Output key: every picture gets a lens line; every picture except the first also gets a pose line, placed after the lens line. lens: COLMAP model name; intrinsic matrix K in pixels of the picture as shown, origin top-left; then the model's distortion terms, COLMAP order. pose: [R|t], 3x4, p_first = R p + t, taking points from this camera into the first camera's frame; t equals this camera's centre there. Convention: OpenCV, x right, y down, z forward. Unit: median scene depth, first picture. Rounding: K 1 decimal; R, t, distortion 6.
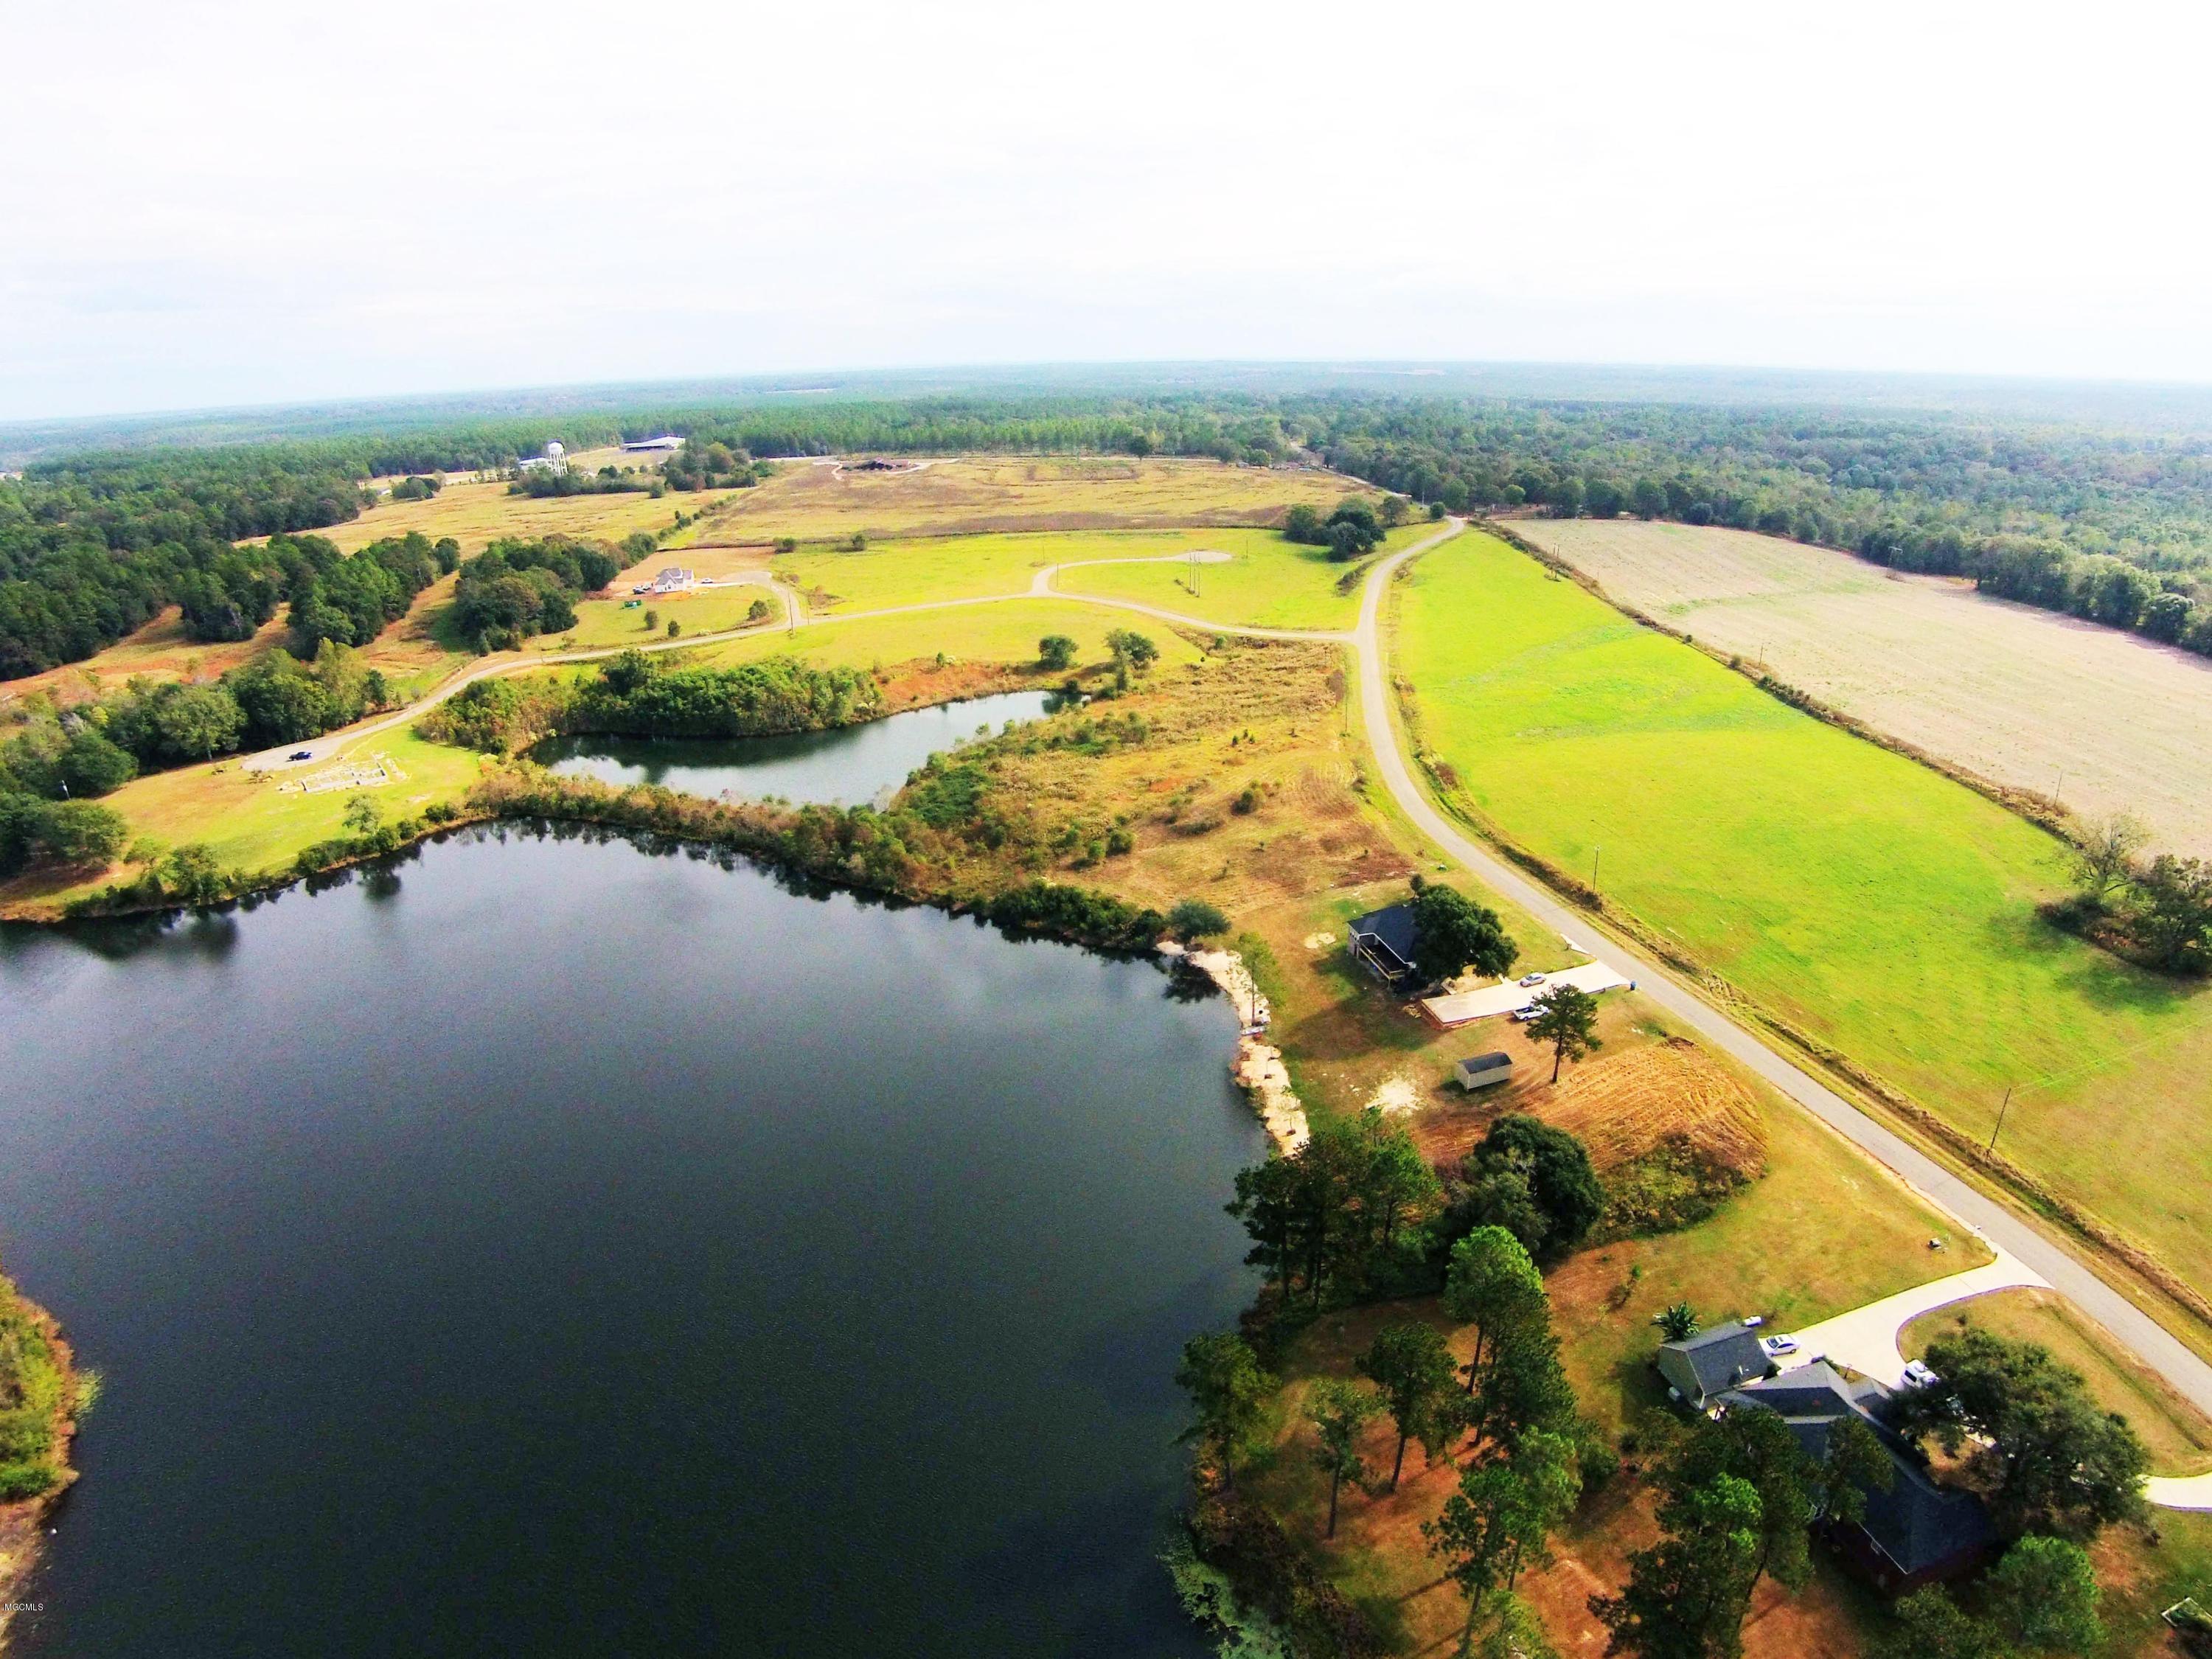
lens RADIAL K [[1263.7, 0, 1125.3], [0, 1263.7, 823.0], [0, 0, 1]] dist [-0.141687, 0.049169]
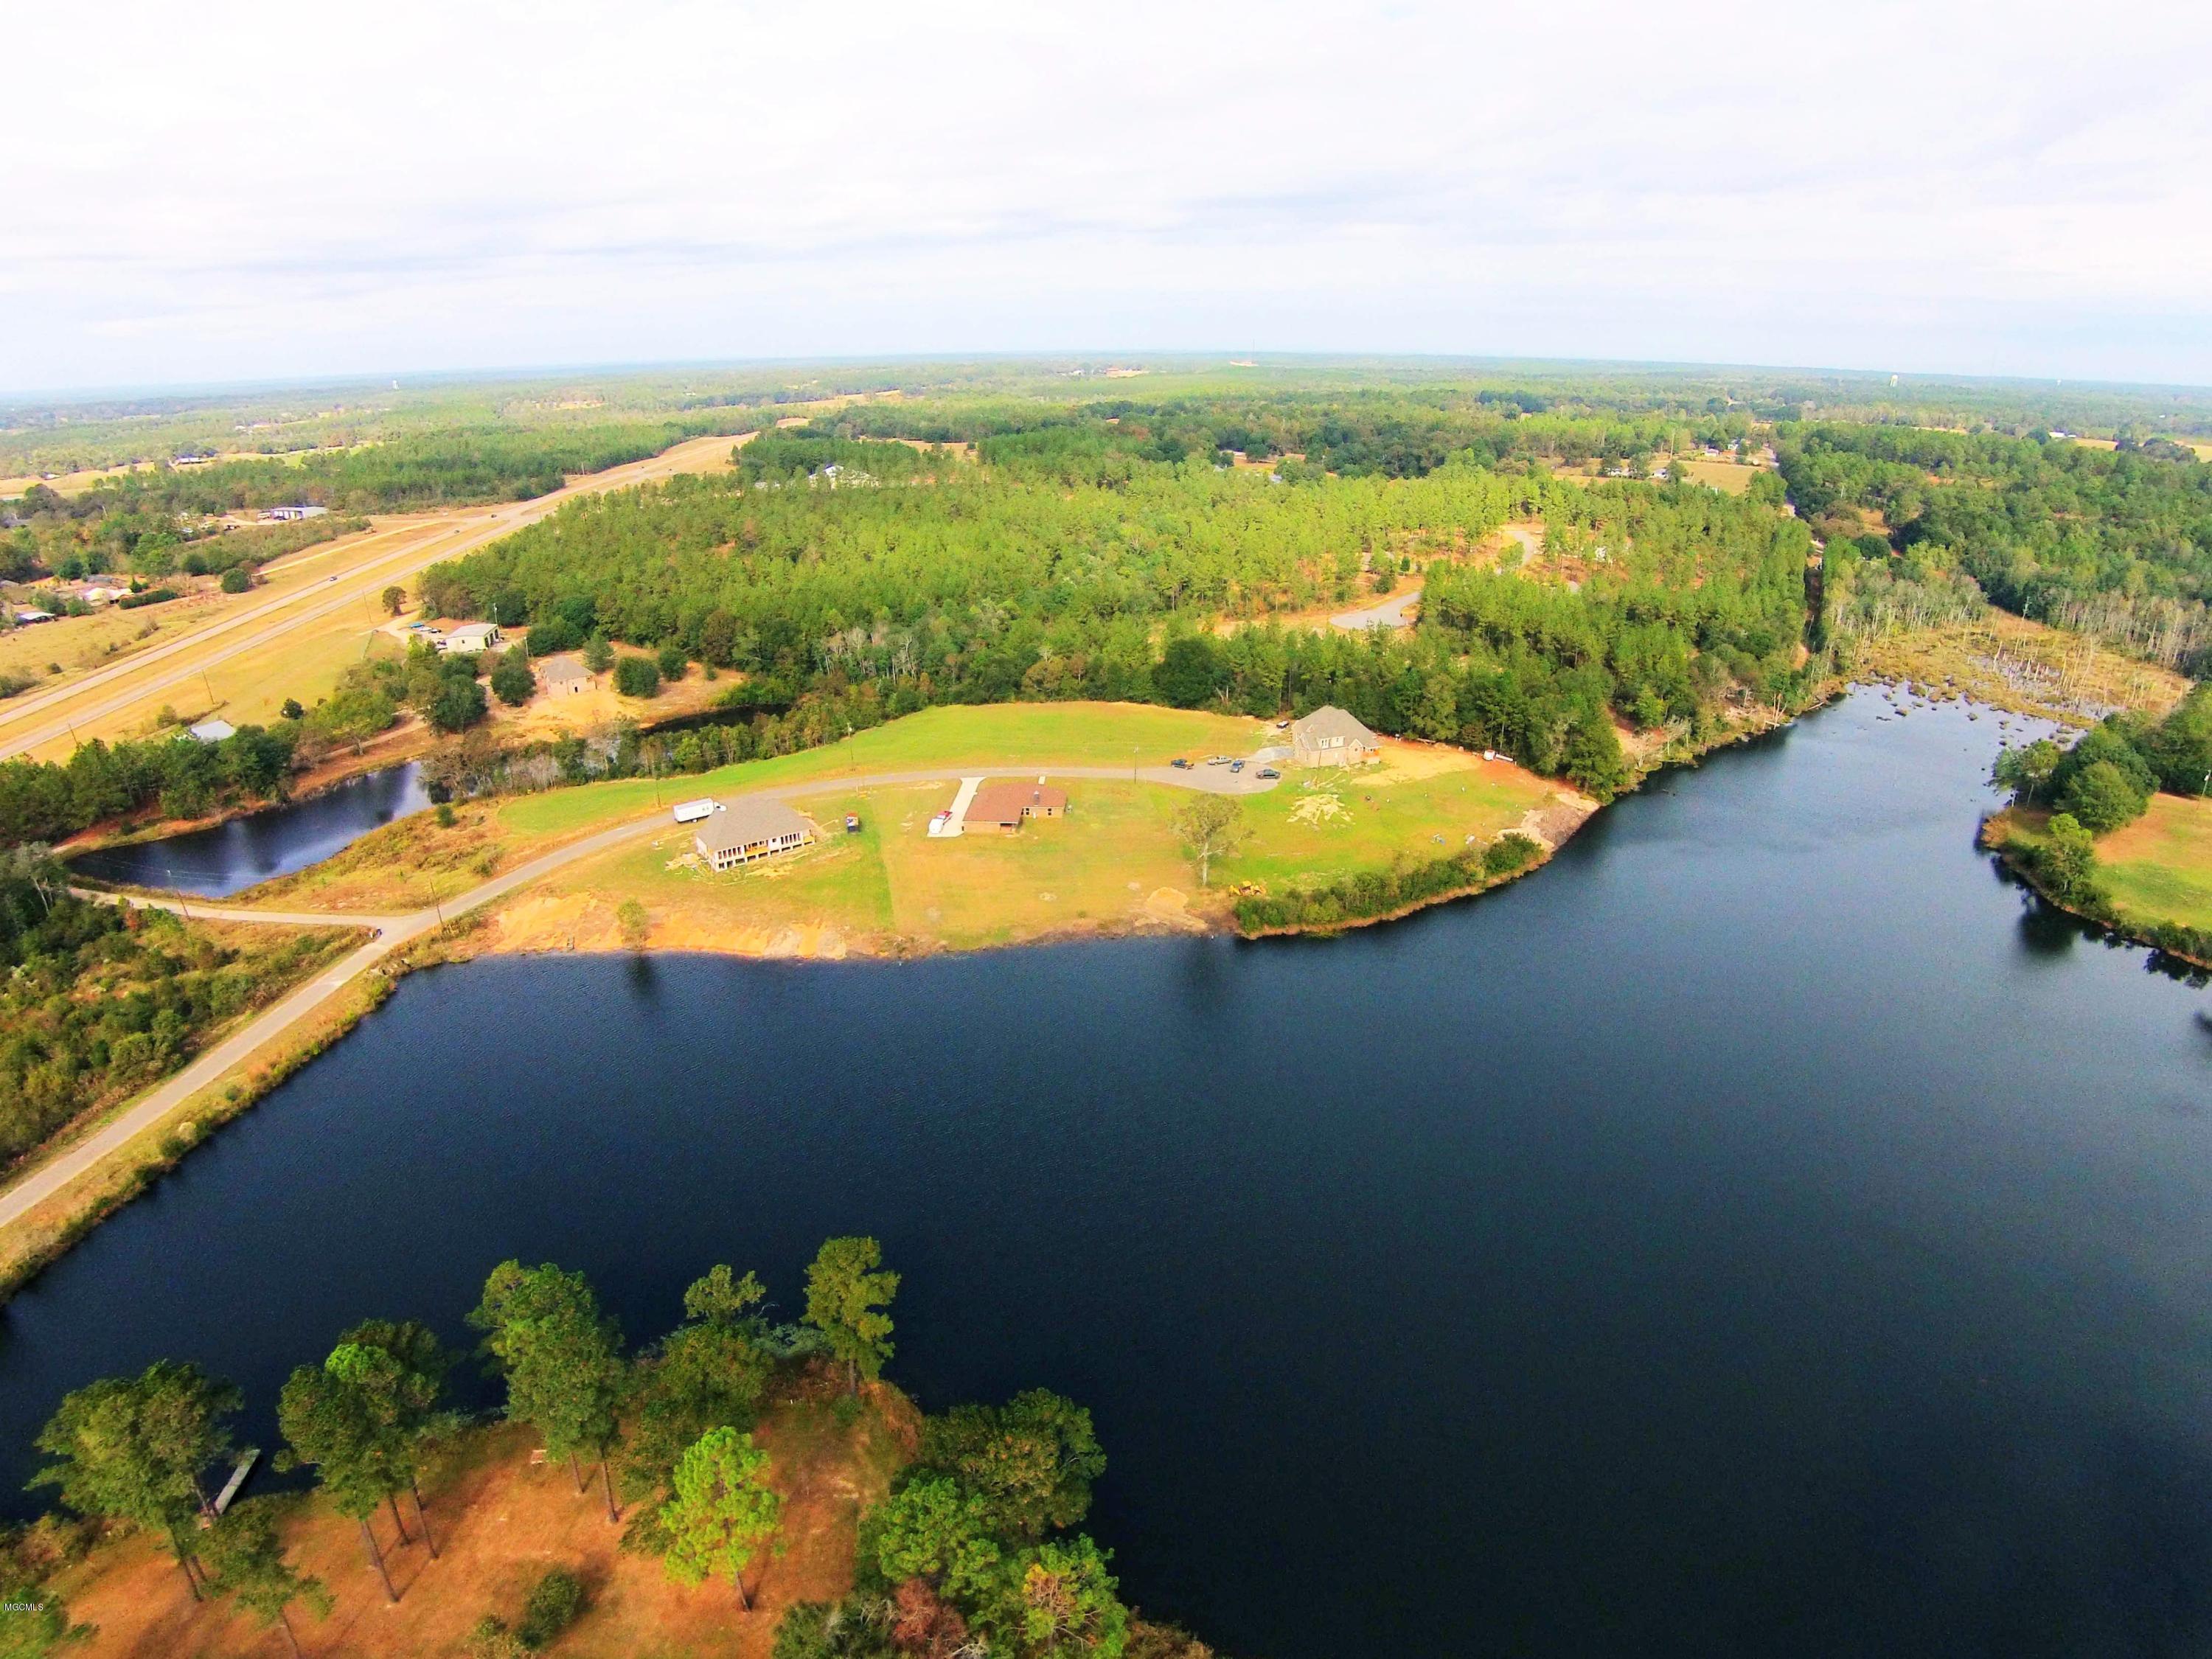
lens RADIAL K [[1263.7, 0, 1128.6], [0, 1263.7, 865.9], [0, 0, 1]] dist [-0.141687, 0.049169]
pose [[-0.474880, 0.363581, -0.801435, 0.269712], [-0.300818, 0.788755, 0.536074, -0.196190], [0.827042, 0.495656, -0.265192, 0.503046]]
